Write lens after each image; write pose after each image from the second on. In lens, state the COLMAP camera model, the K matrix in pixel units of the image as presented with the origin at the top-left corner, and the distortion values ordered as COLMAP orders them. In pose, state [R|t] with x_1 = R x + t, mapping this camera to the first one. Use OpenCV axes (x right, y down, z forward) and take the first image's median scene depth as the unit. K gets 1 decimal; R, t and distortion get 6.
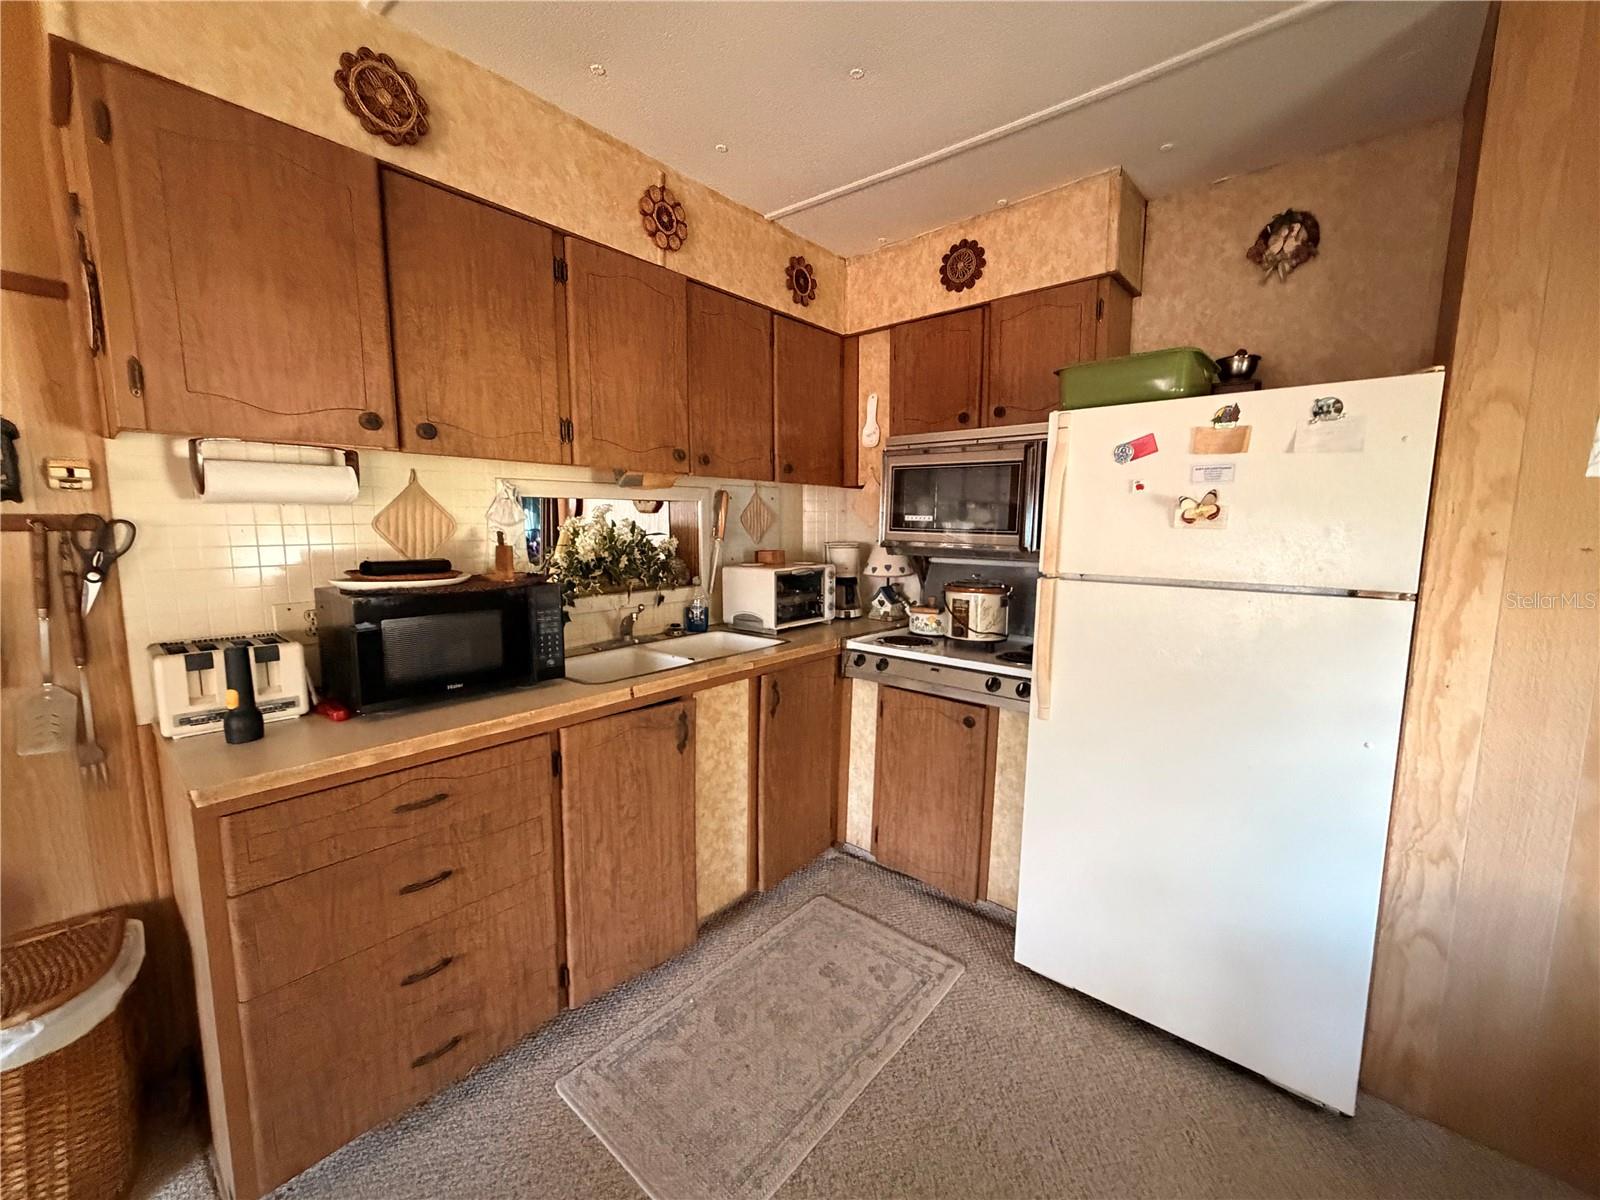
lens RADIAL K [[637.9, 0, 807.0], [0, 637.9, 600.4], [0, 0, 1]] dist [0.000459, 0.000044]
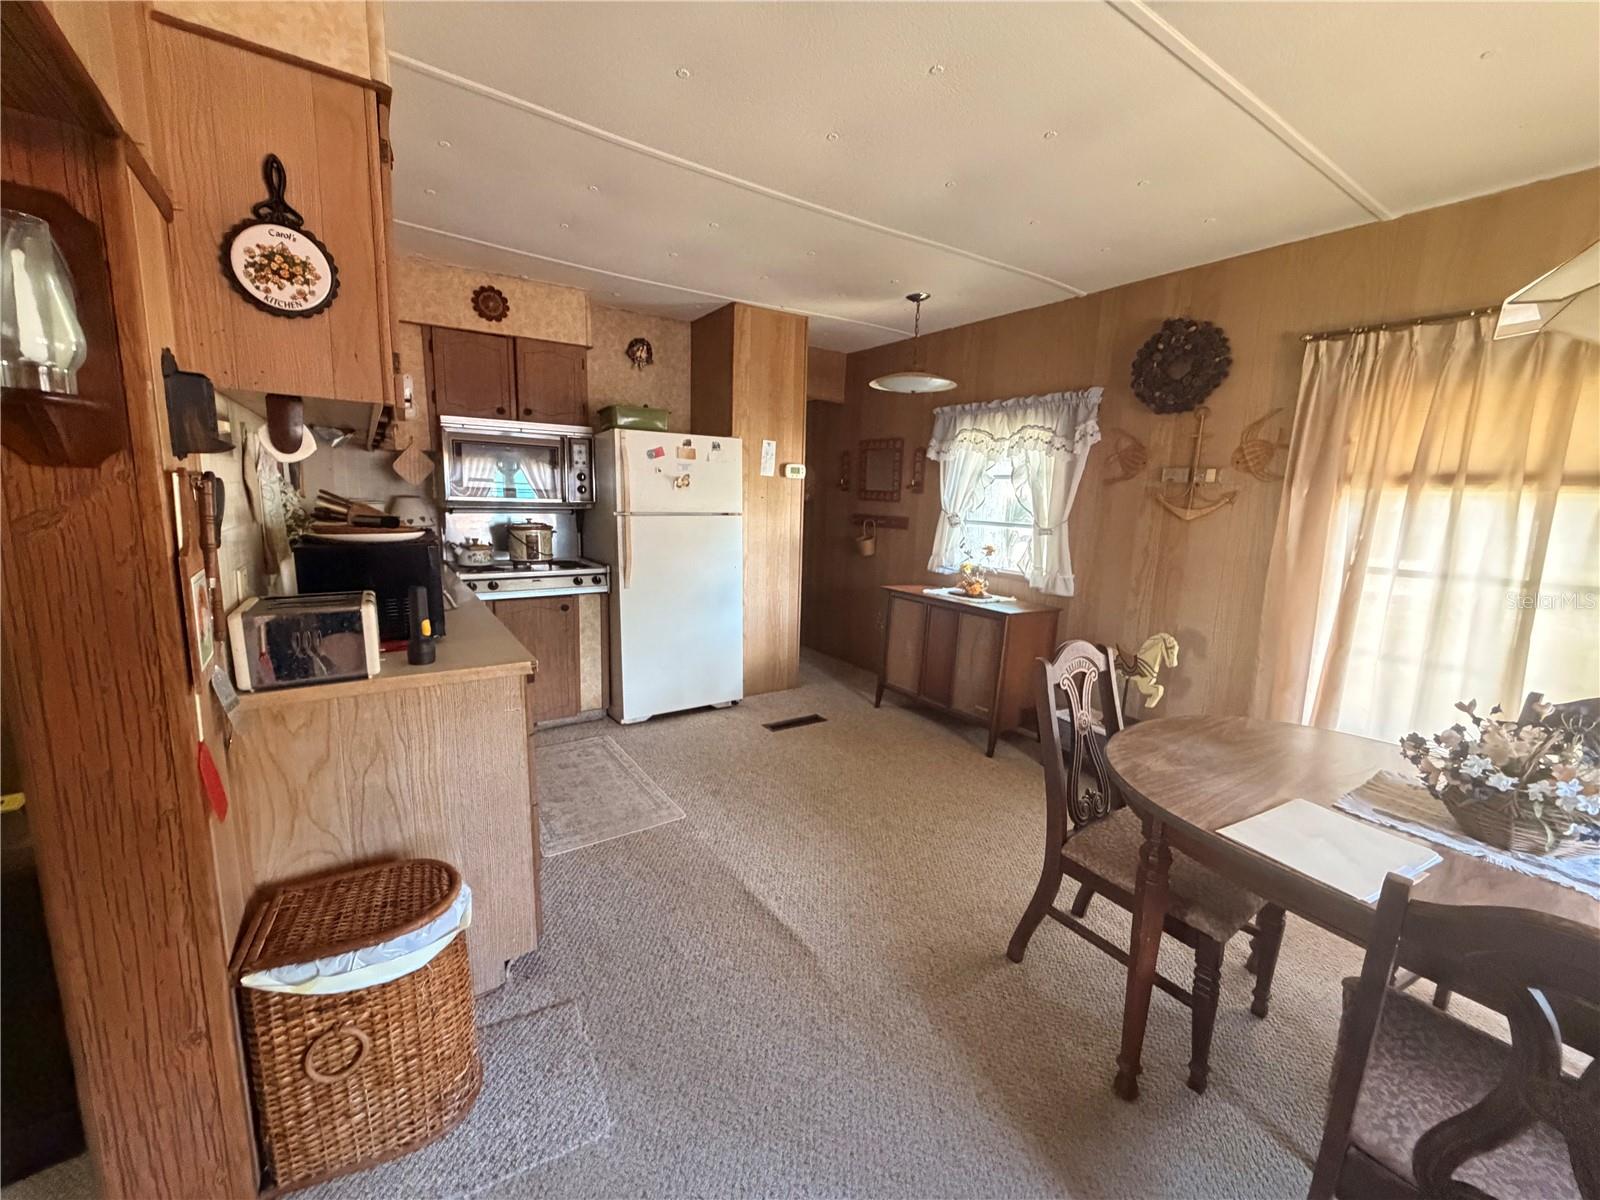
lens RADIAL K [[637.9, 0, 796.1], [0, 637.9, 604.6], [0, 0, 1]] dist [0.000459, 0.000044]
pose [[0.265334, -0.165036, 0.949927, -1.808826], [0.096257, 0.984853, 0.144217, 0.005182], [-0.959340, 0.053171, 0.277201, -0.042462]]
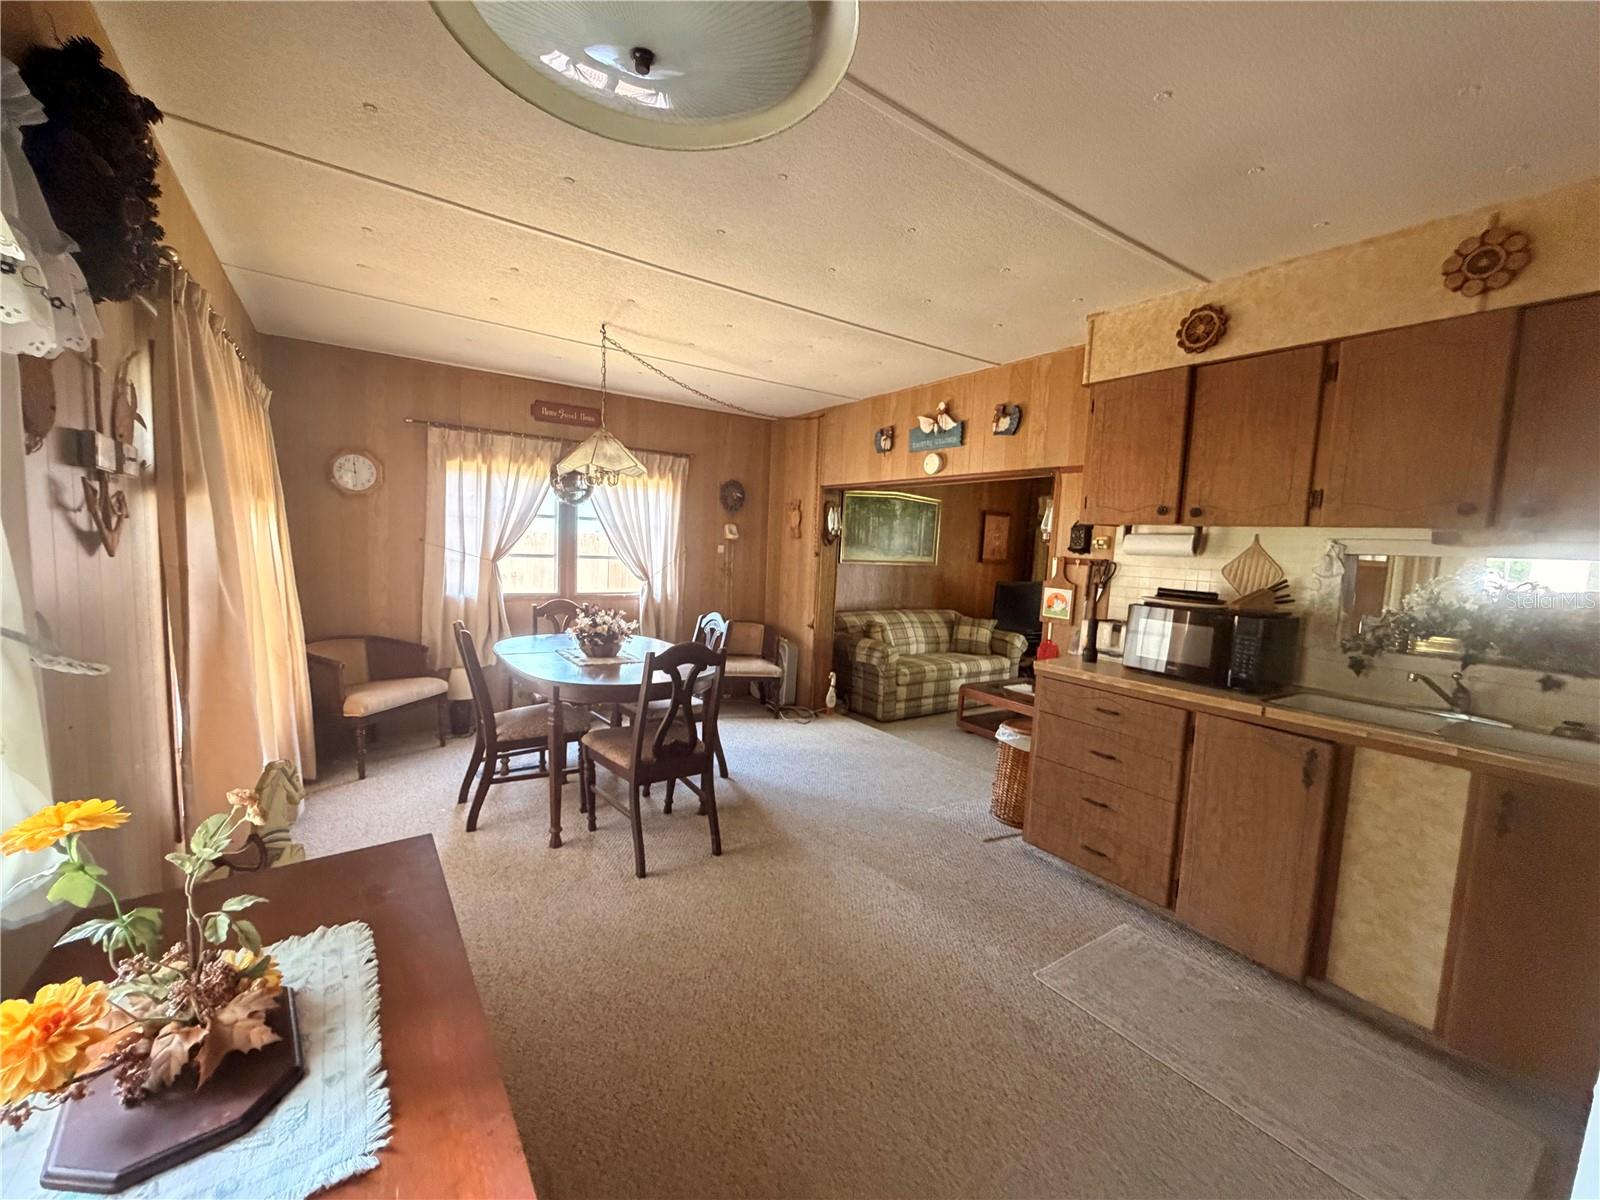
lens RADIAL K [[637.9, 0, 800.9], [0, 637.9, 597.7], [0, 0, 1]] dist [0.000459, 0.000044]
pose [[-0.247458, 0.067849, -0.966520, 0.896603], [-0.167526, 0.979525, 0.111654, -0.045616], [0.954306, 0.189547, -0.231025, 0.322394]]
